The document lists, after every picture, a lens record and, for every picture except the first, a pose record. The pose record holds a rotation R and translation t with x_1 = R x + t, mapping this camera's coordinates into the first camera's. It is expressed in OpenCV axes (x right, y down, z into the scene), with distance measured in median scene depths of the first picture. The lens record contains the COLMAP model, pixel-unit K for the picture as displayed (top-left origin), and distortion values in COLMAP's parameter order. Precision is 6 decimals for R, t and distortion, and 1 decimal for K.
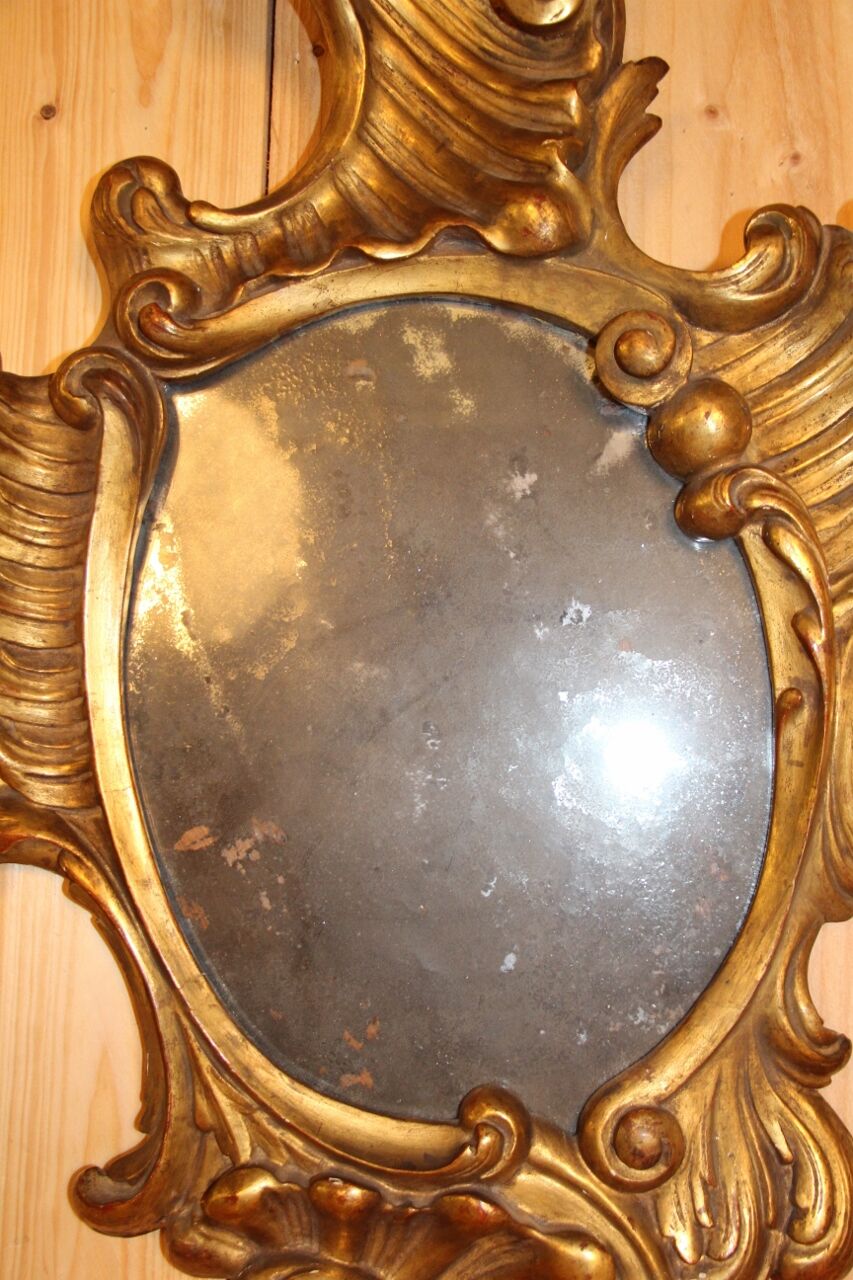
lens RADIAL K [[1298.4, 0, 427.2], [0, 1298.4, 655.1], [0, 0, 1]] dist [-0.134821, 0.238183]
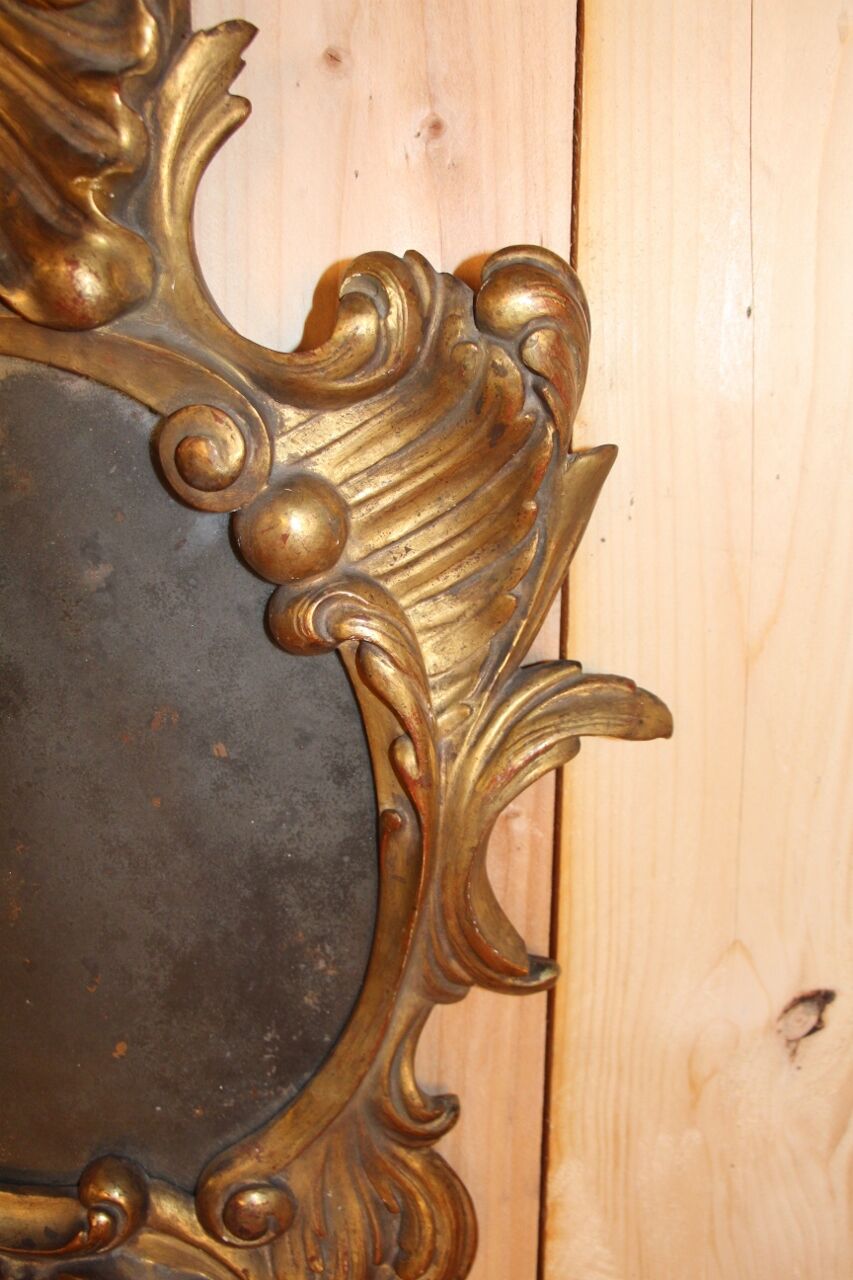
lens RADIAL K [[1298.4, 0, 427.2], [0, 1298.4, 655.1], [0, 0, 1]] dist [-0.134821, 0.238183]
pose [[0.995409, -0.031903, 0.090242, 0.224708], [-0.000670, 0.940470, 0.339877, -0.393118], [-0.095713, -0.338377, 0.936130, 0.156739]]
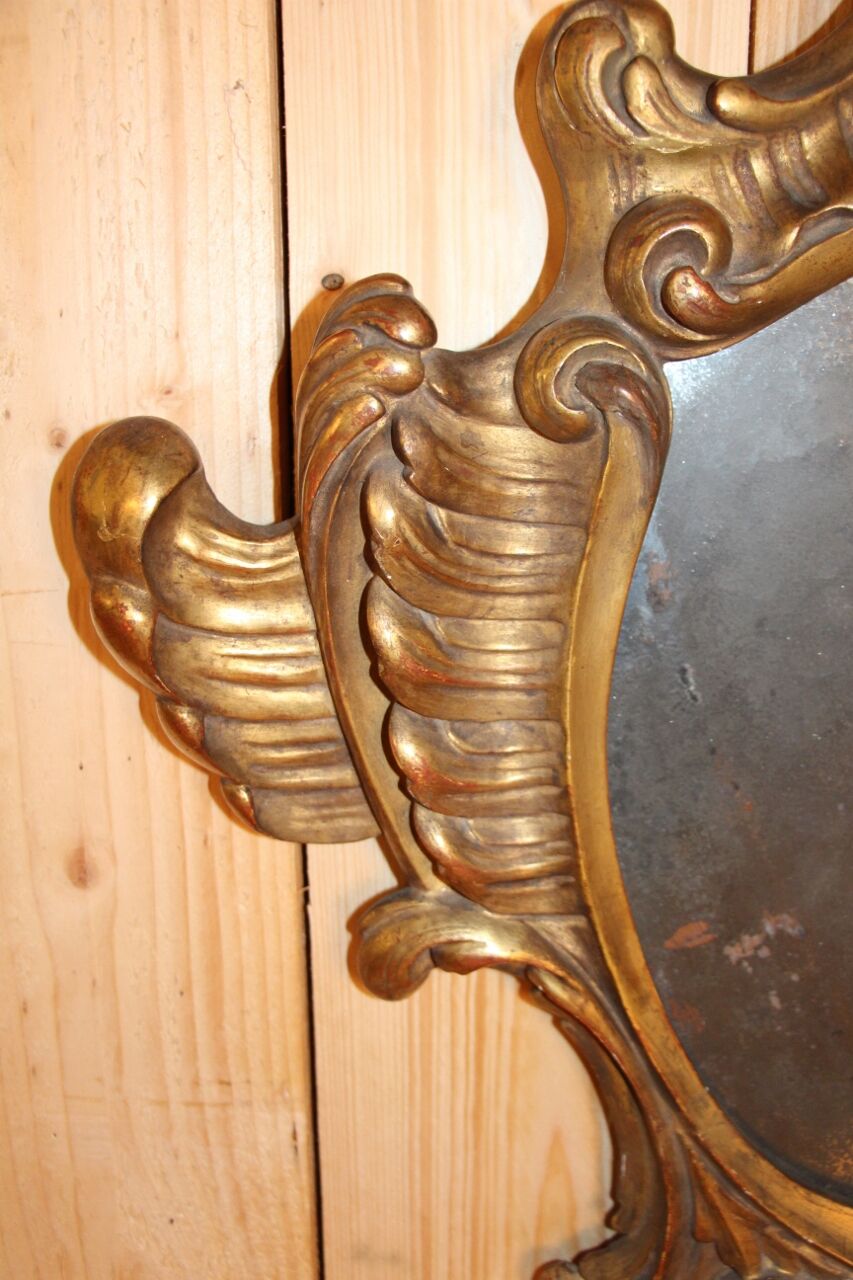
lens RADIAL K [[1298.4, 0, 427.2], [0, 1298.4, 655.1], [0, 0, 1]] dist [-0.134821, 0.238183]
pose [[0.998773, -0.036713, 0.033237, -0.383793], [0.023827, 0.944588, 0.327392, -0.309107], [-0.043415, -0.326198, 0.944304, 0.310188]]
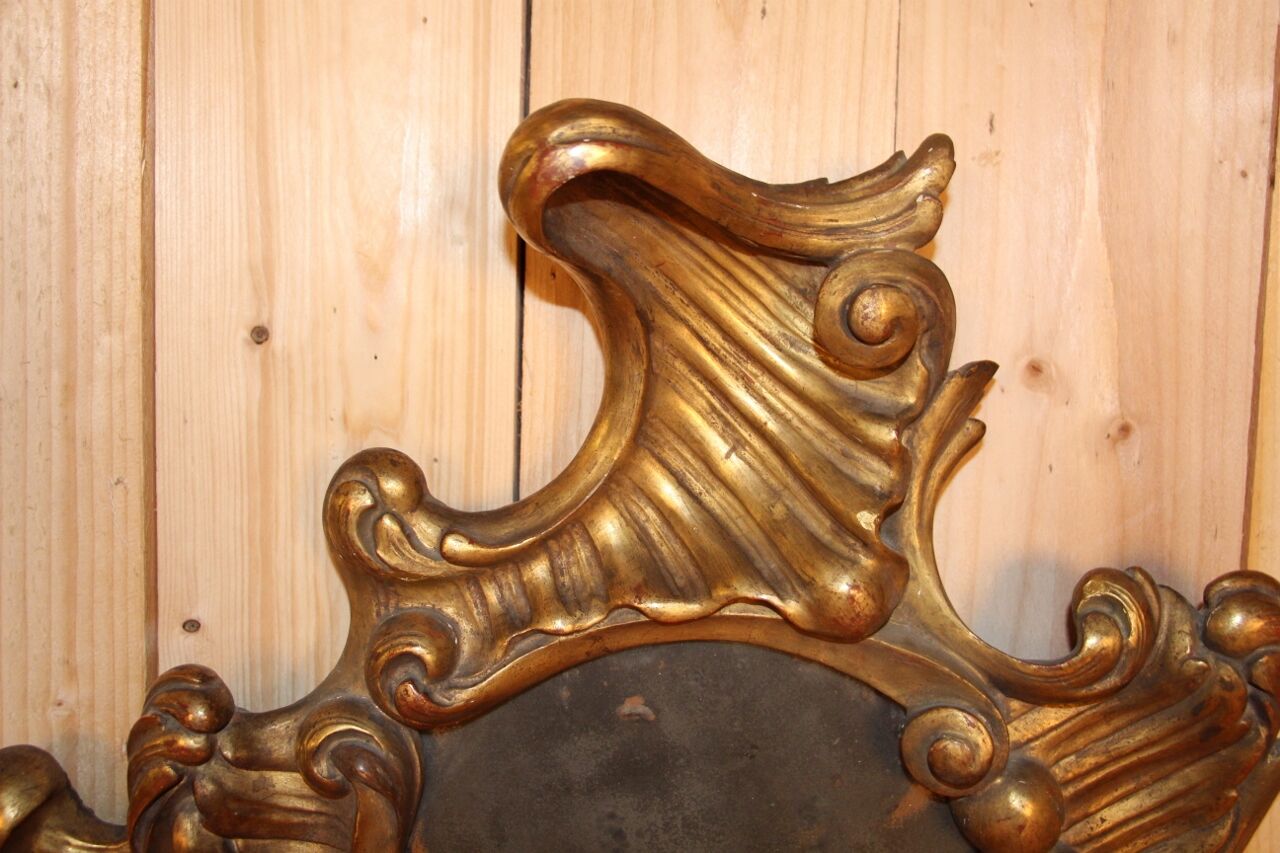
lens RADIAL K [[1298.4, 0, 640.0], [0, 1298.4, 426.5], [0, 0, 1]] dist [-0.134821, 0.238183]
pose [[0.998850, 0.004872, 0.047704, -0.099650], [-0.014095, 0.980708, 0.194969, -0.627758], [-0.045834, -0.195417, 0.979649, 0.161905]]
